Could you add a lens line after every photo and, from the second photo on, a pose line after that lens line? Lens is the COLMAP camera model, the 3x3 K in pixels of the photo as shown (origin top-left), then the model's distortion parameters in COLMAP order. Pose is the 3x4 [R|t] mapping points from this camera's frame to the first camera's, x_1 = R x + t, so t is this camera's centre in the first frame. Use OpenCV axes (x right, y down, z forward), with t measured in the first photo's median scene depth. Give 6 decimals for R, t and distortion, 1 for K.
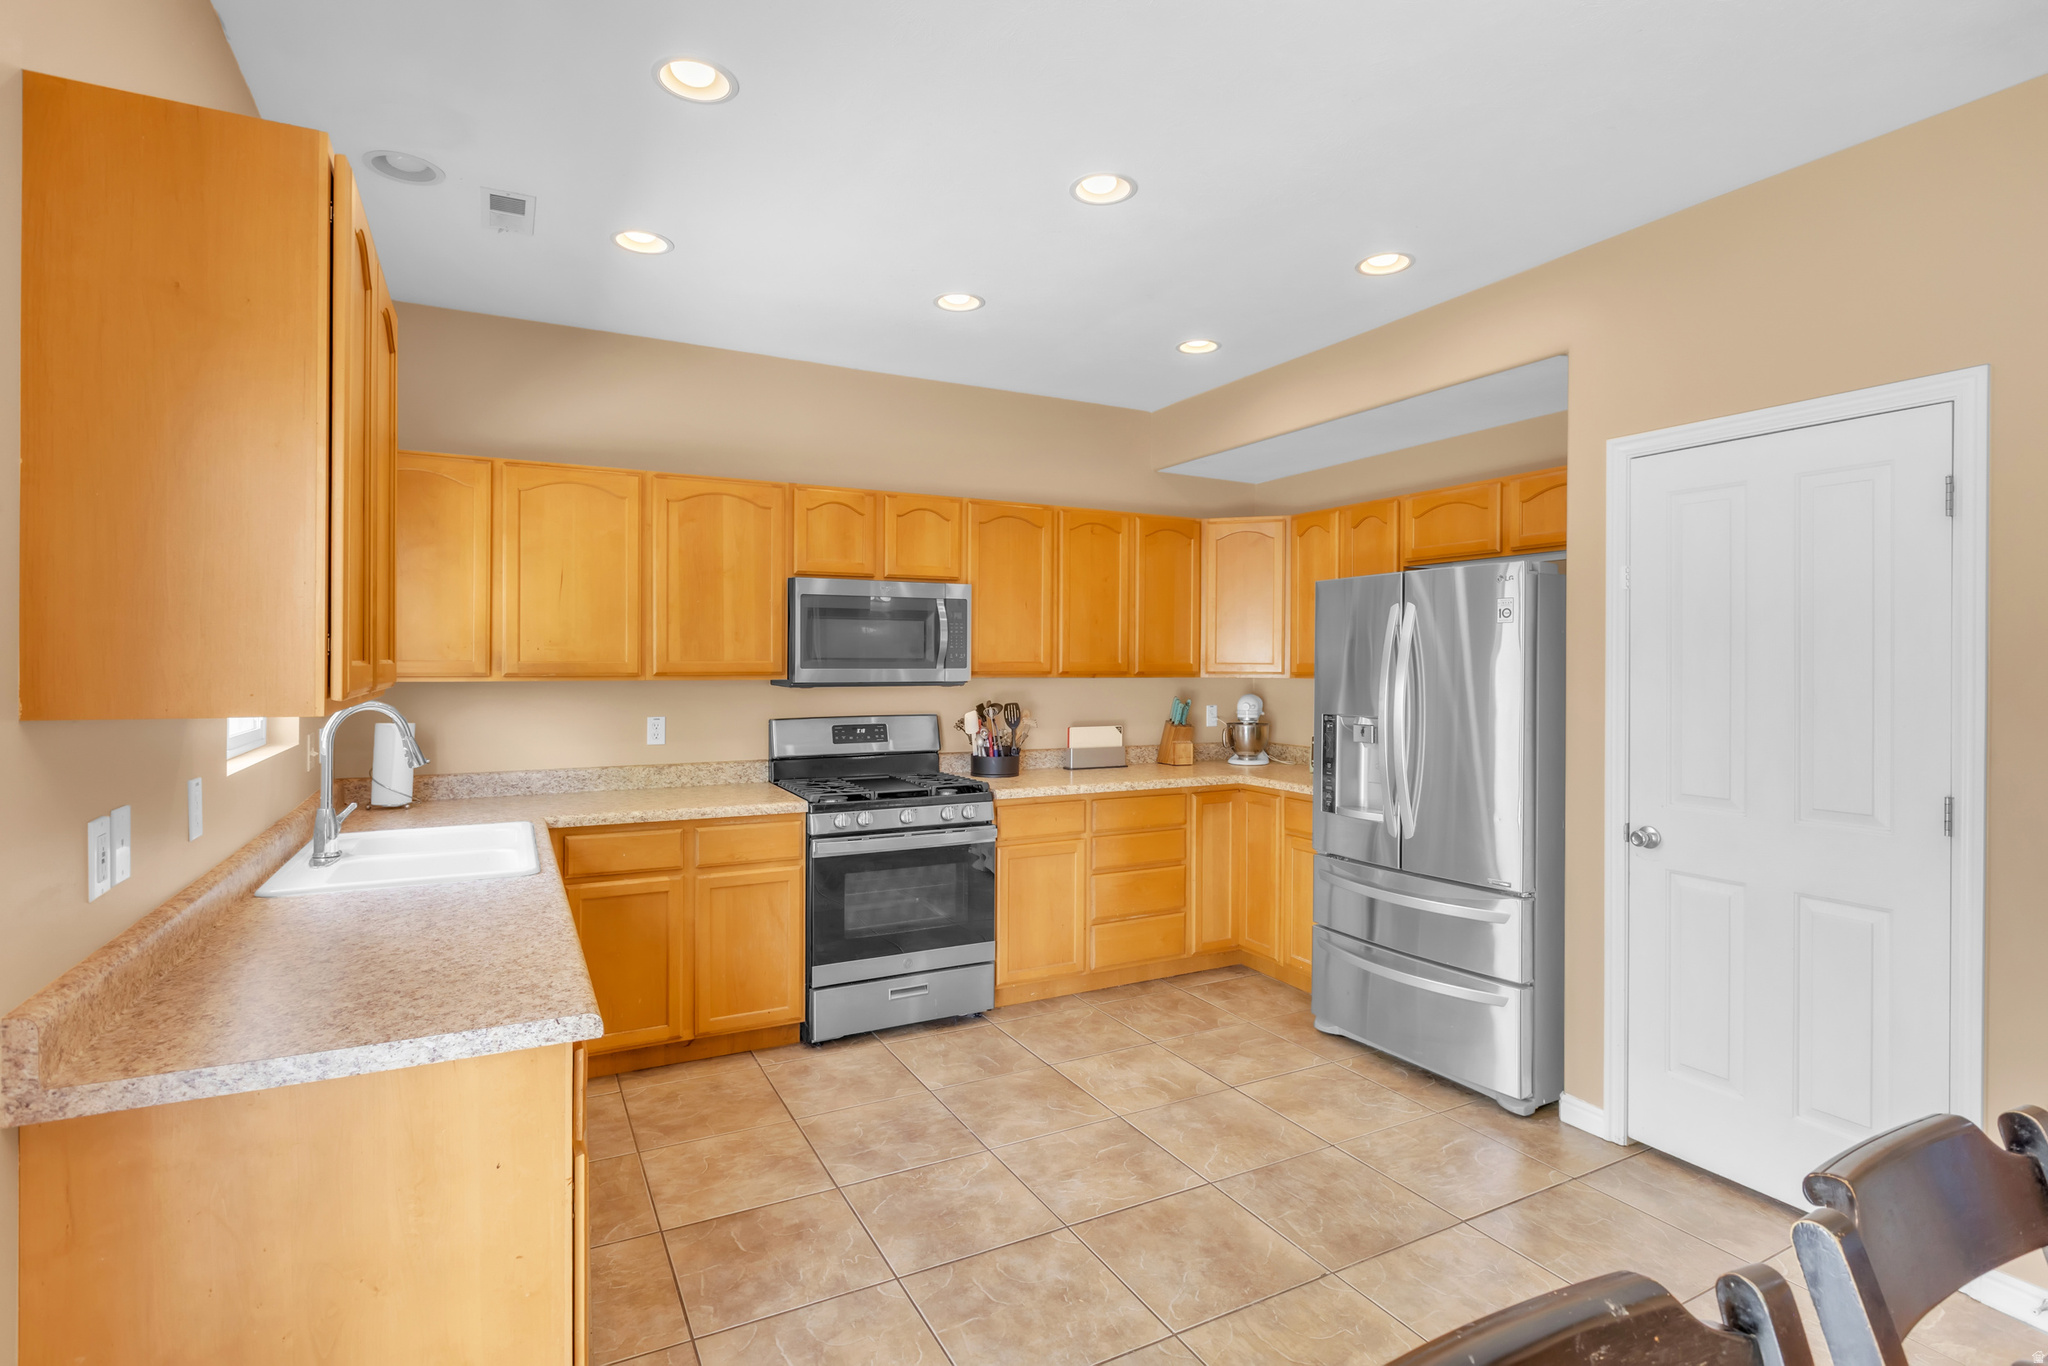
lens RADIAL K [[1003.3, 0, 1036.2], [0, 1003.3, 668.0], [0, 0, 1]] dist [-0.001583, 0.000490]
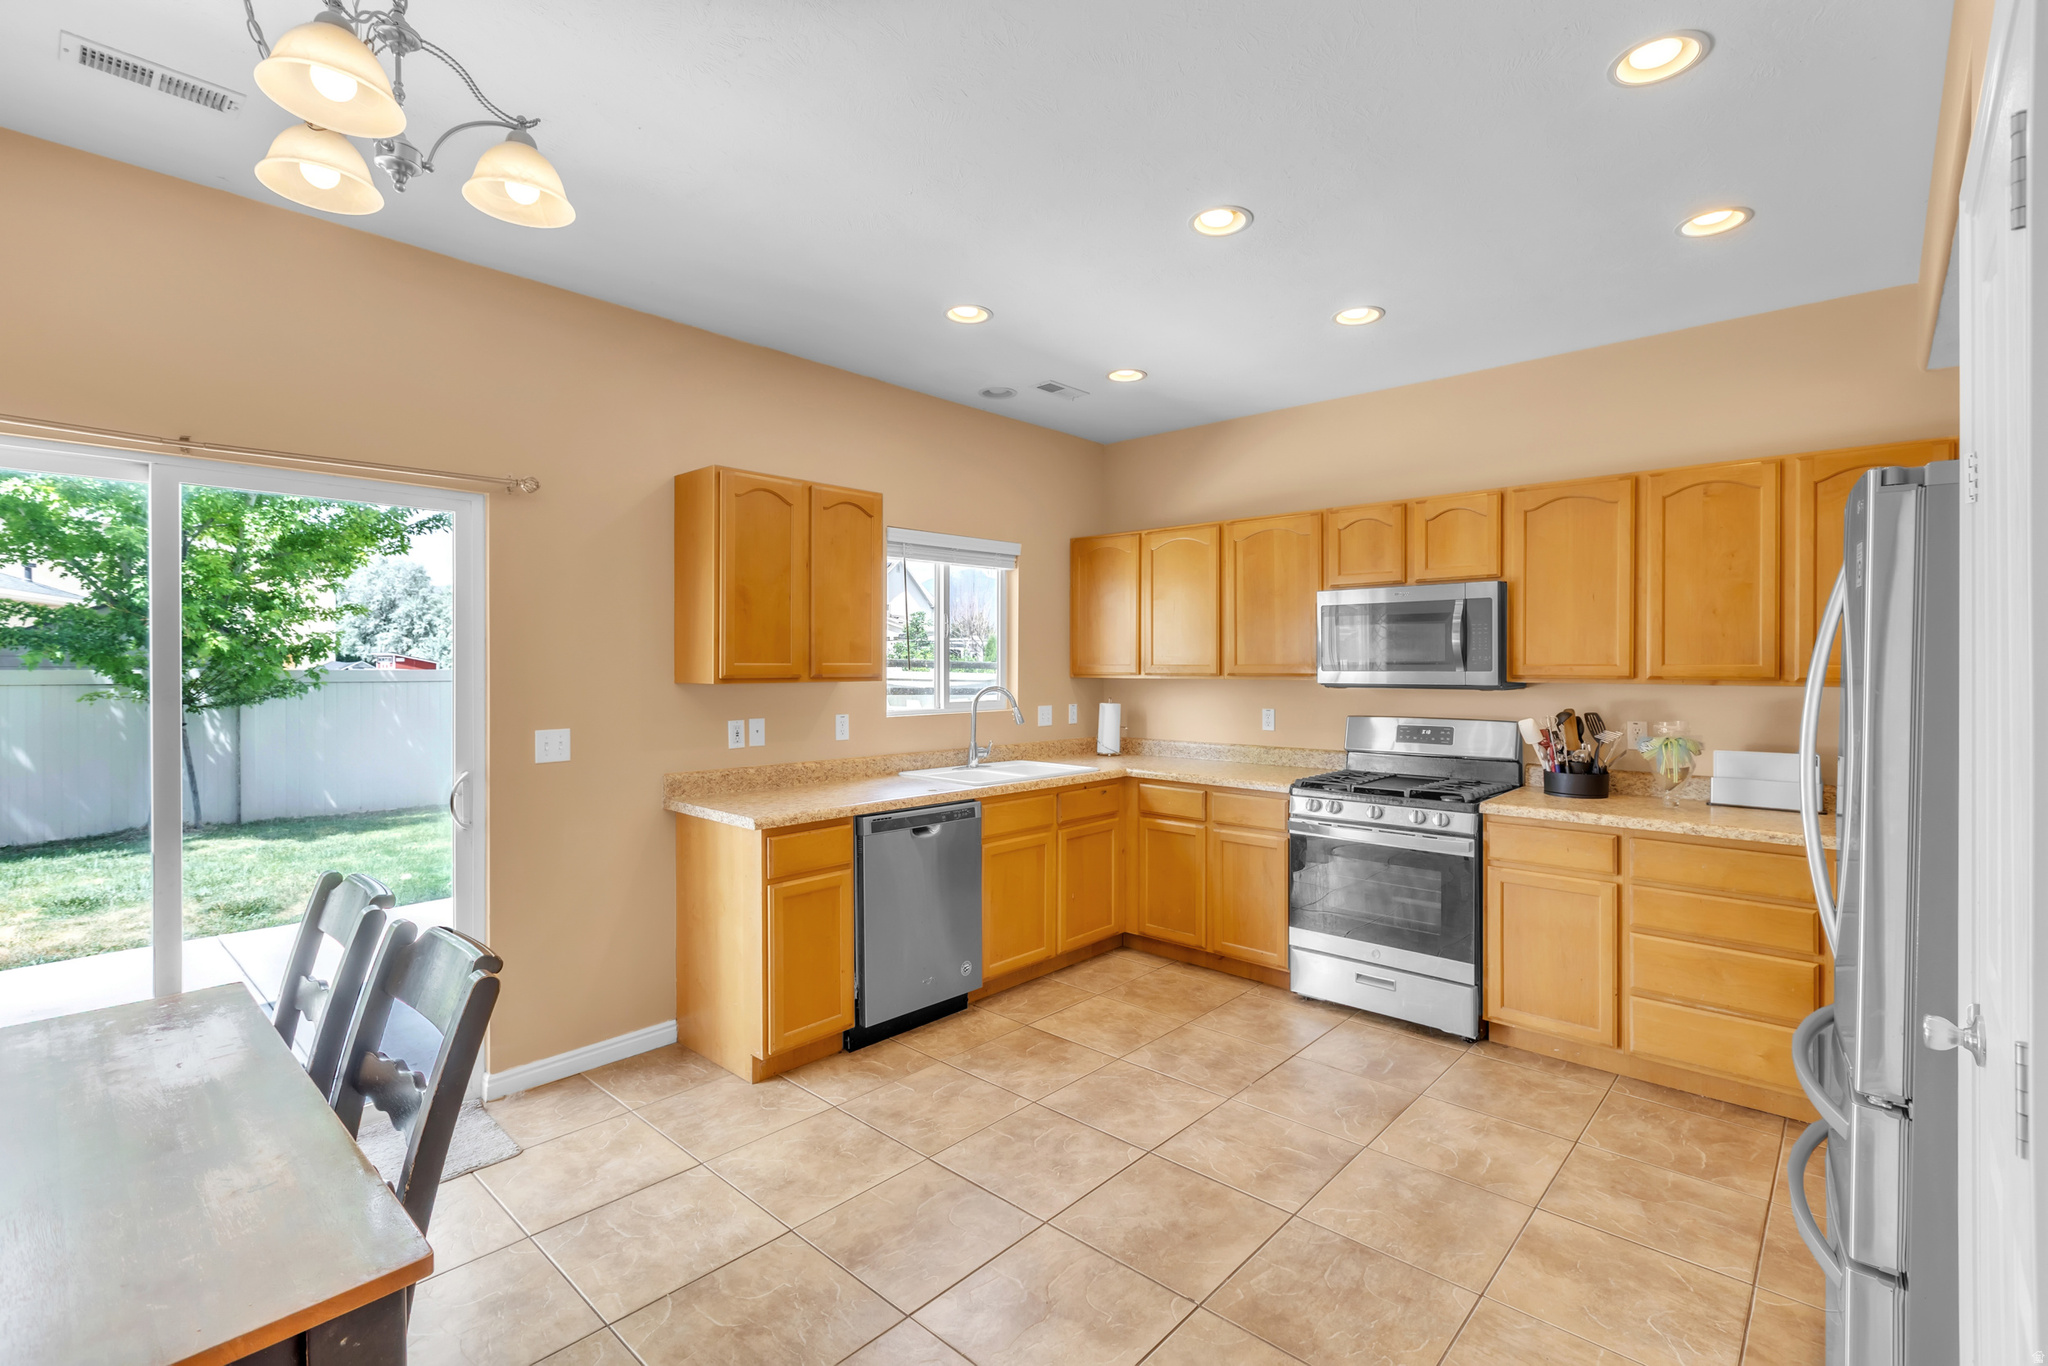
lens RADIAL K [[925.6, 0, 1034.4], [0, 925.6, 672.7], [0, 0, 1]] dist [-0.000541, 0.000848]
pose [[0.328141, 0.002759, -0.944625, 0.759879], [-0.006233, 0.999980, 0.000755, 0.004527], [0.944608, 0.005640, 0.328152, 0.400683]]
